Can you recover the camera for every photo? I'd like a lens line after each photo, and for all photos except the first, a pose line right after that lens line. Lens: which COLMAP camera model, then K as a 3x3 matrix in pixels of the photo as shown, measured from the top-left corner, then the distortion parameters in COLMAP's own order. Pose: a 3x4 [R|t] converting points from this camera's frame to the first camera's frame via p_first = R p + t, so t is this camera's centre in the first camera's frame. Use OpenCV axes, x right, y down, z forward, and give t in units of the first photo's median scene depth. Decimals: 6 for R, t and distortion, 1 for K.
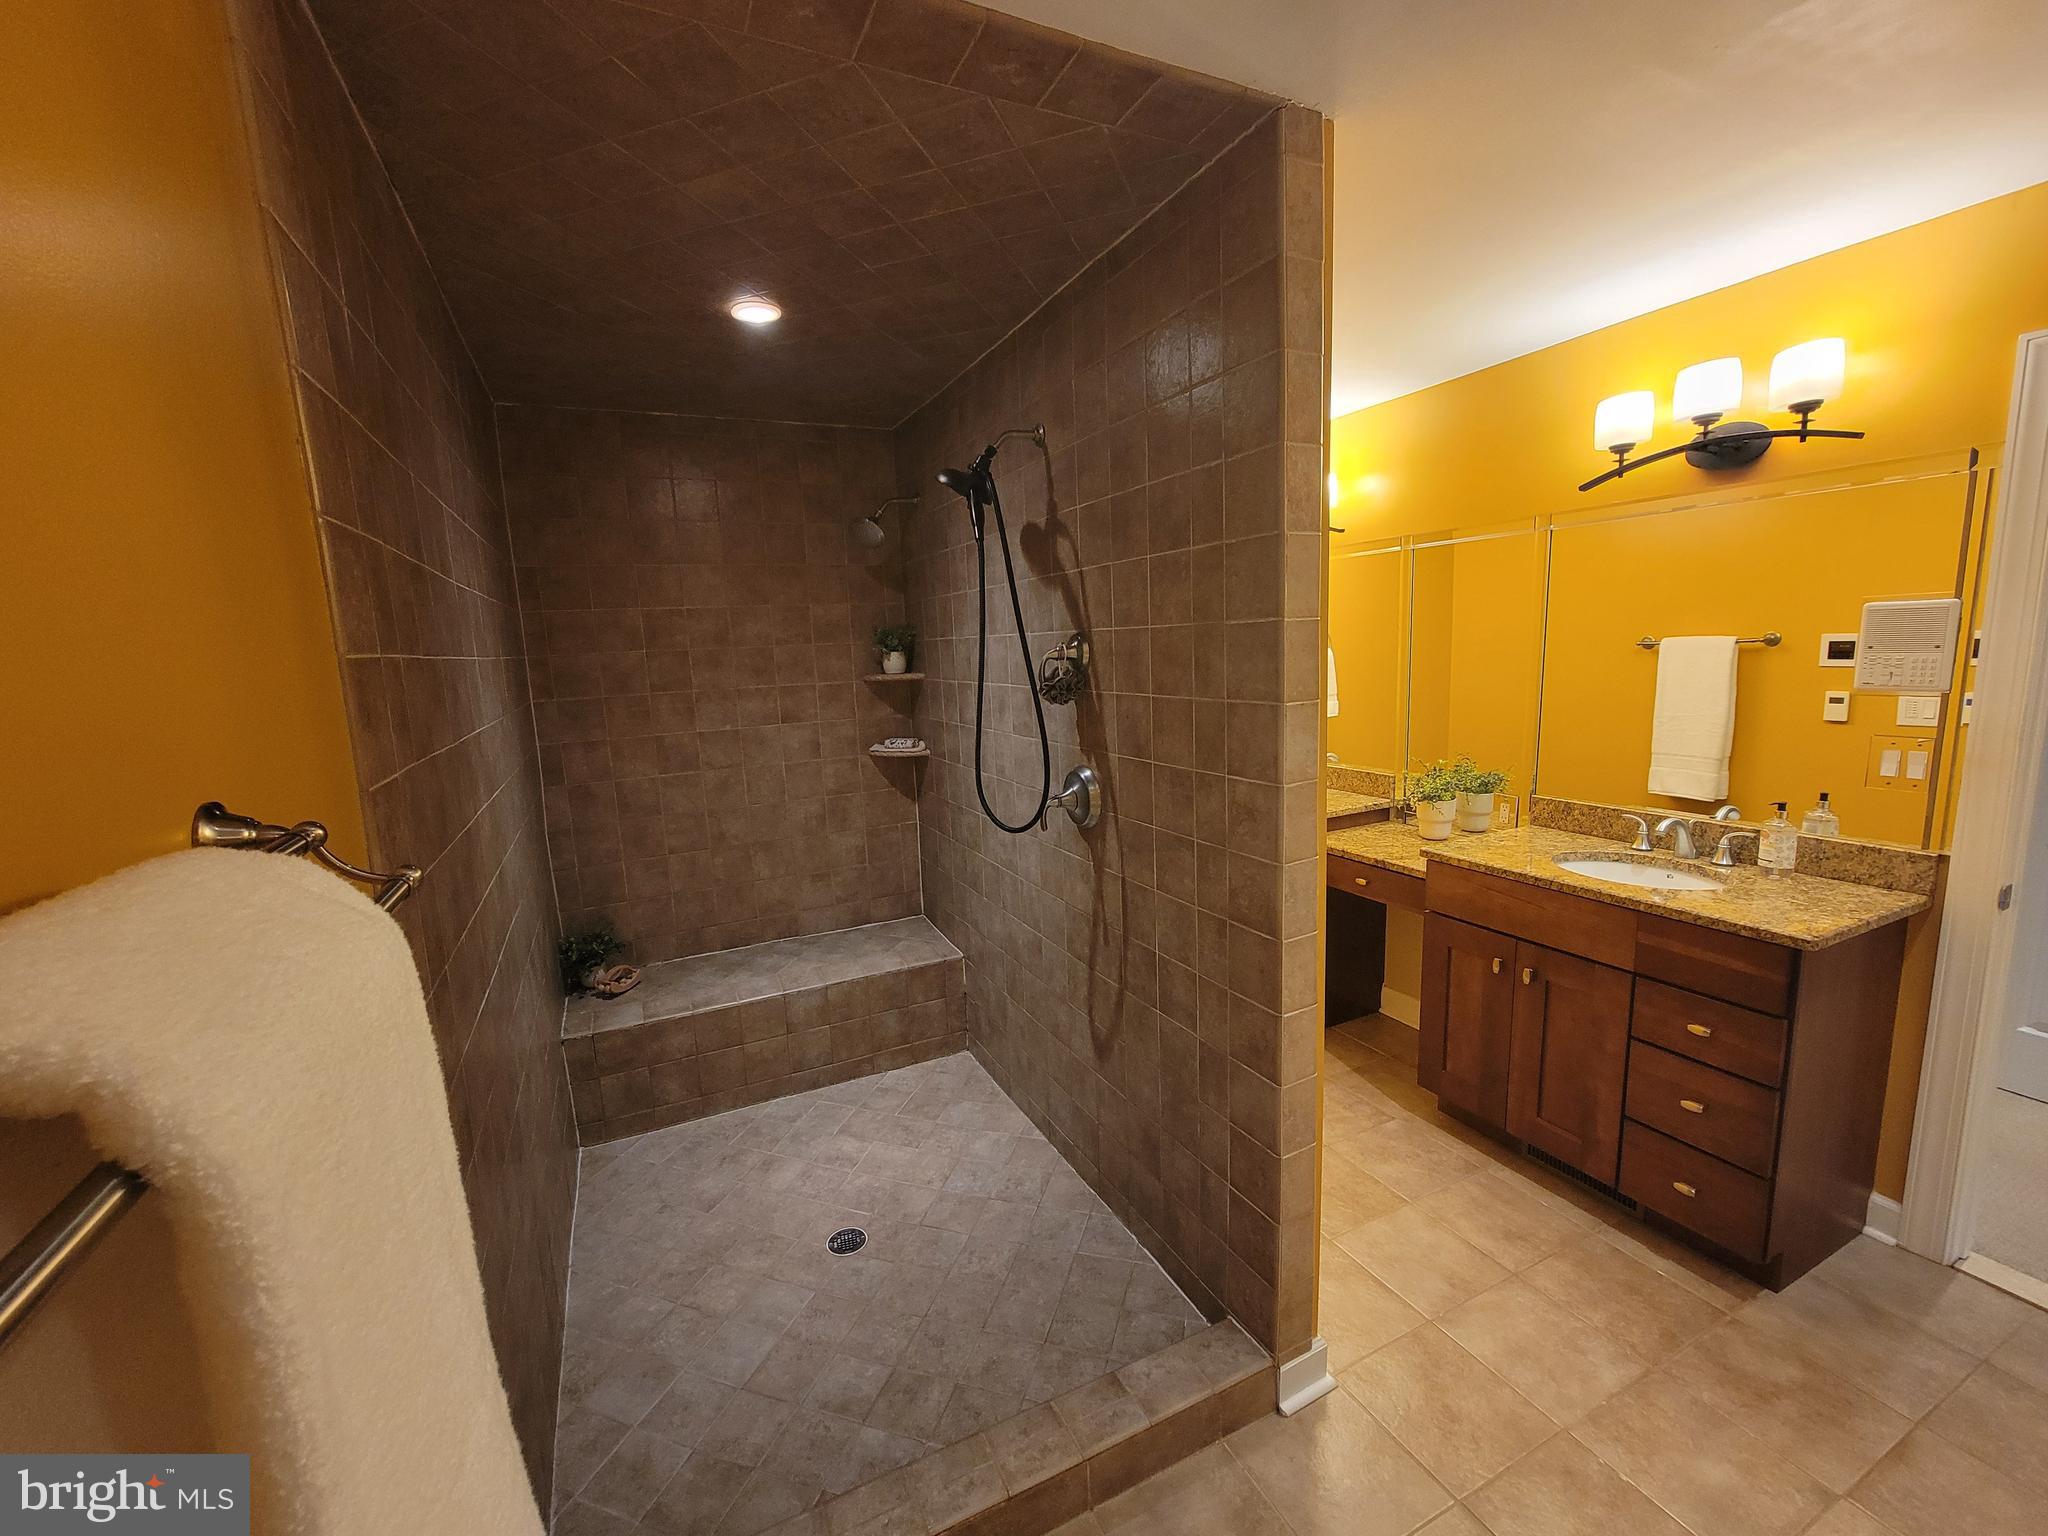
lens RADIAL K [[830.0, 0, 1014.3], [0, 830.0, 776.6], [0, 0, 1]] dist [-0.001953, 0.000273]
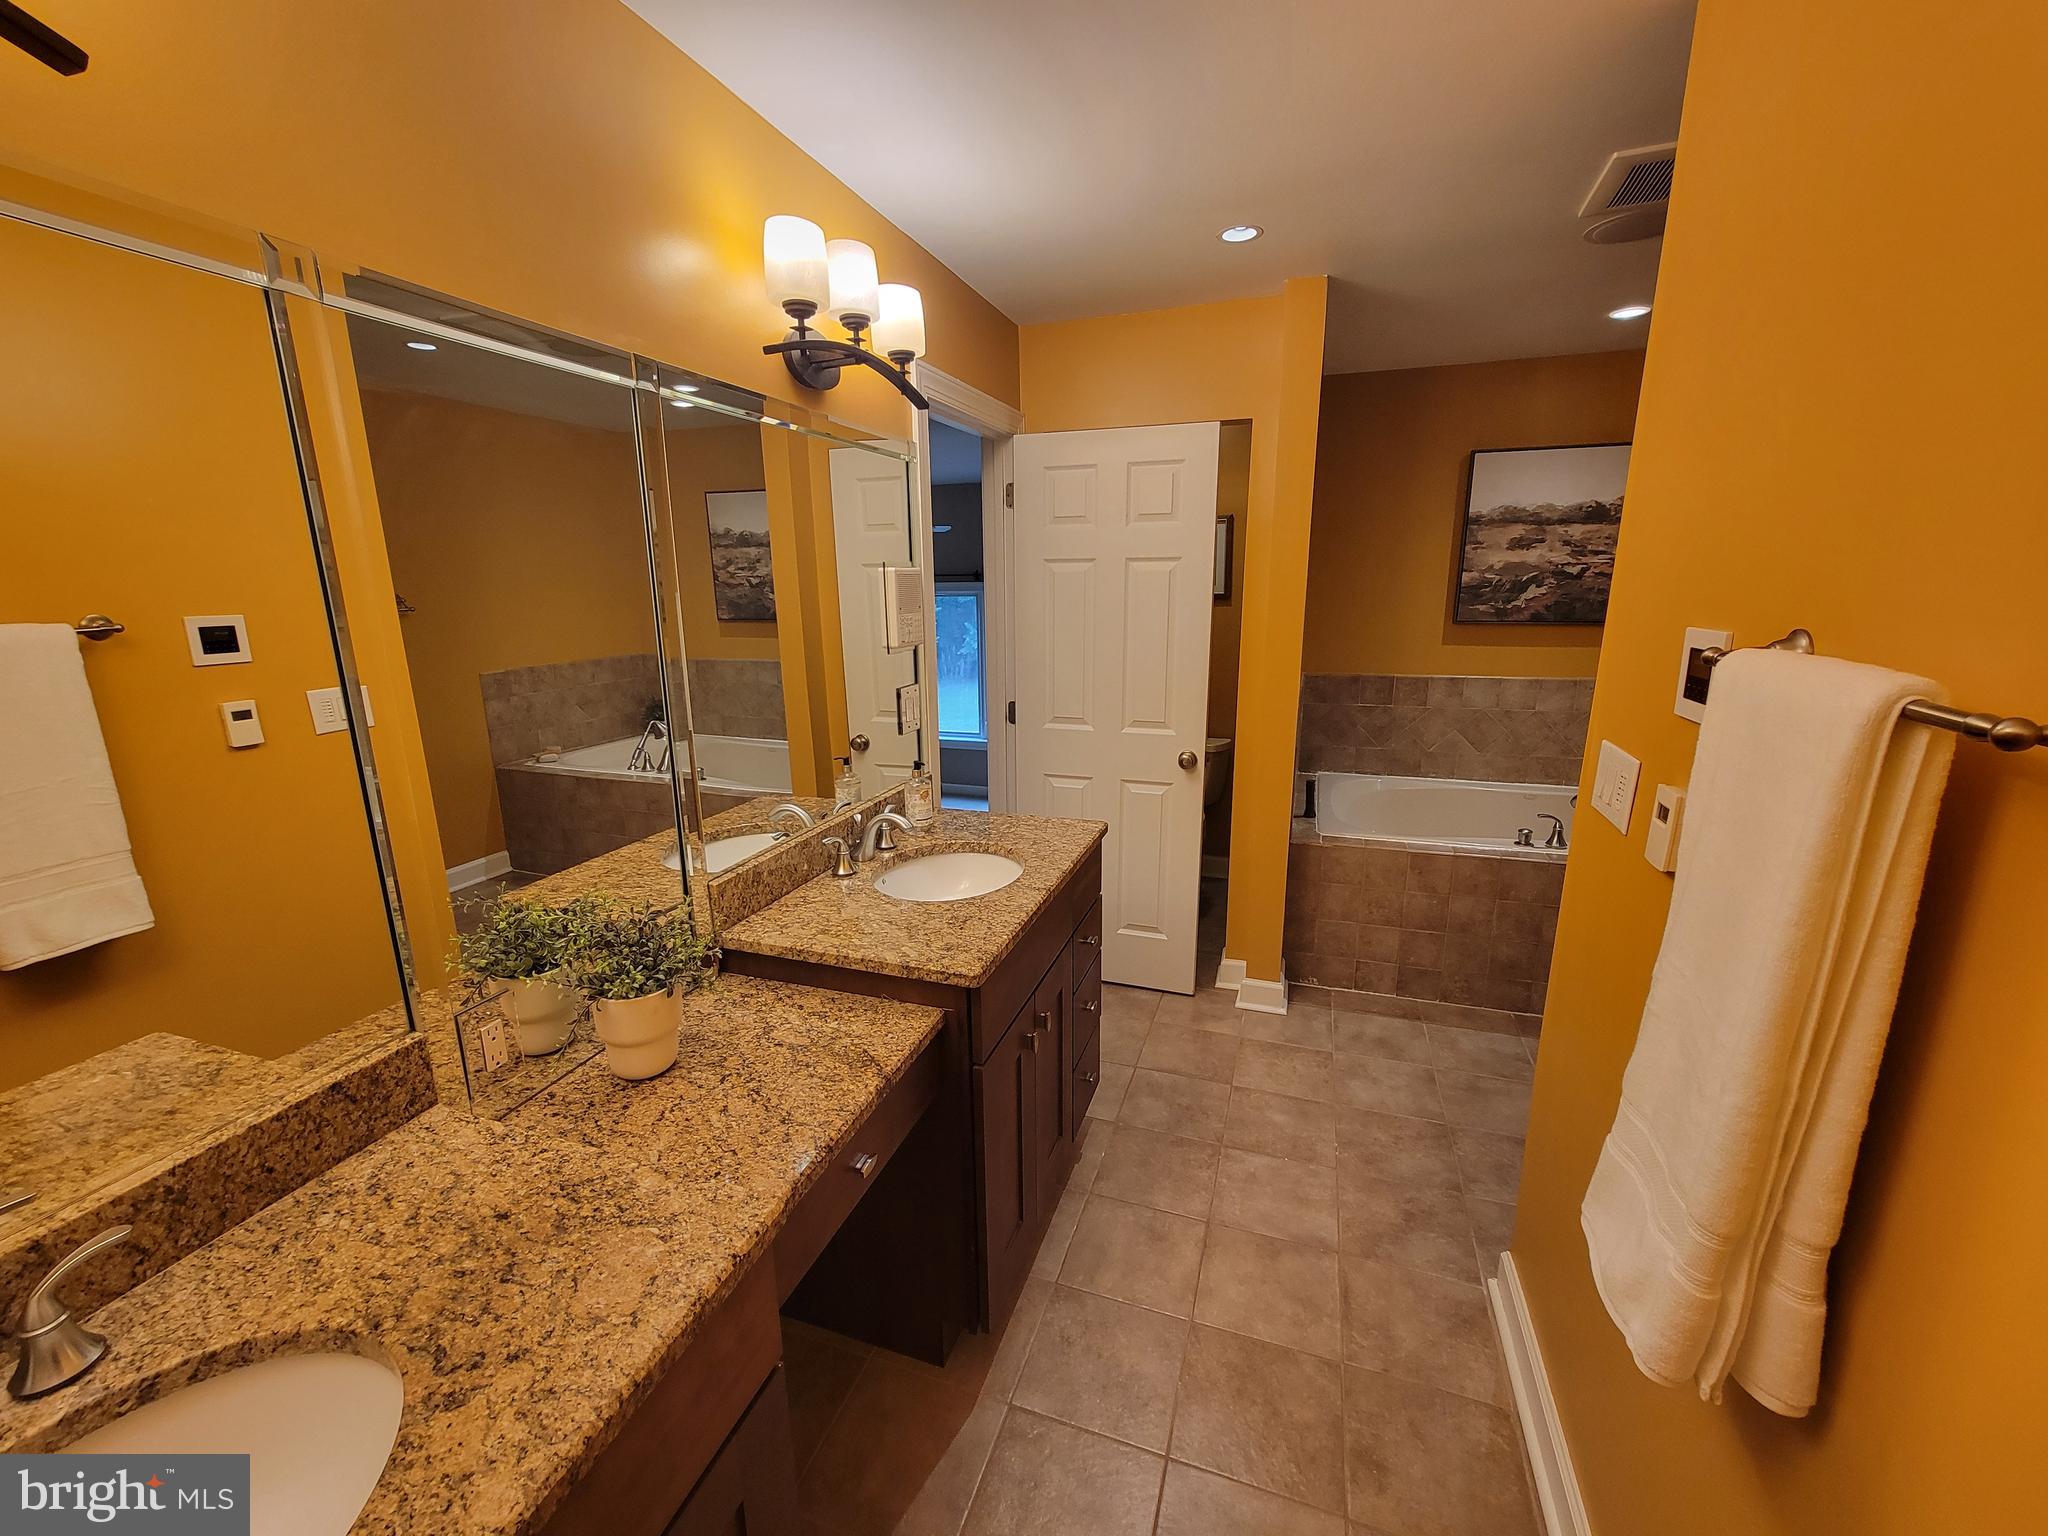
lens RADIAL K [[843.5, 0, 1032.0], [0, 843.5, 770.5], [0, 0, 1]] dist [0.022043, 0.000129]
pose [[-0.720278, -0.109900, 0.684924, 0.121731], [0.147440, 0.940556, 0.305969, -0.286113], [-0.677836, 0.321368, -0.661258, 1.782262]]
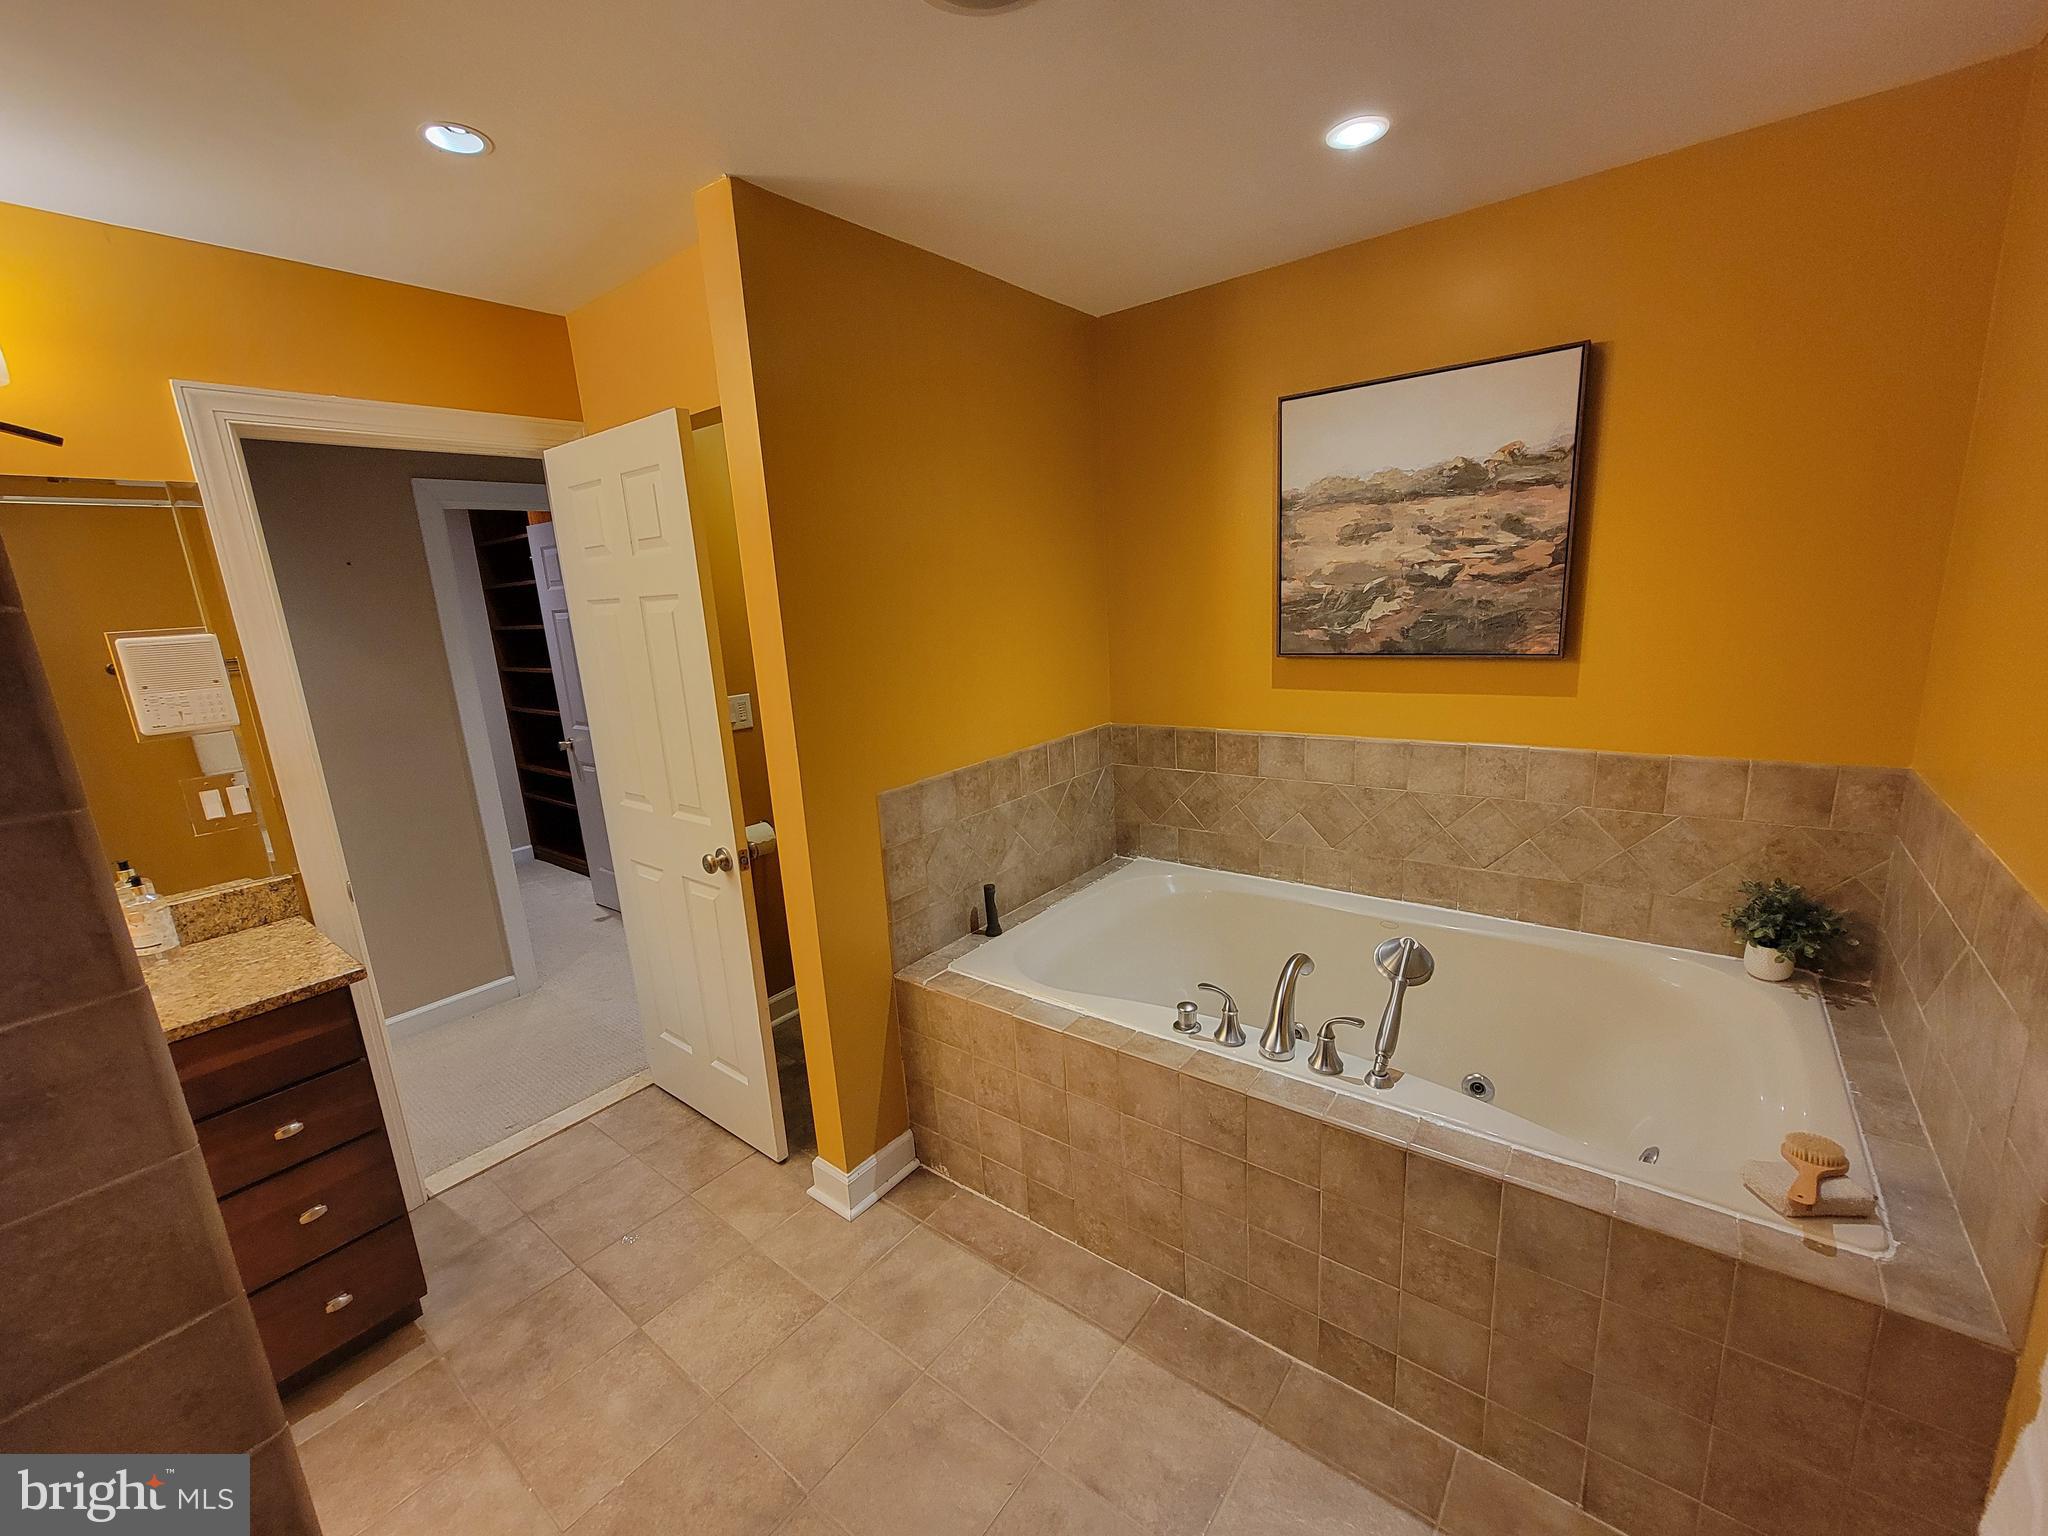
lens RADIAL K [[830.0, 0, 1014.3], [0, 830.0, 776.6], [0, 0, 1]] dist [-0.001953, 0.000273]
pose [[-0.436956, -0.129896, 0.890054, -0.207342], [0.217185, 0.945004, 0.244538, -0.083908], [-0.872869, 0.300158, -0.384714, 0.581685]]
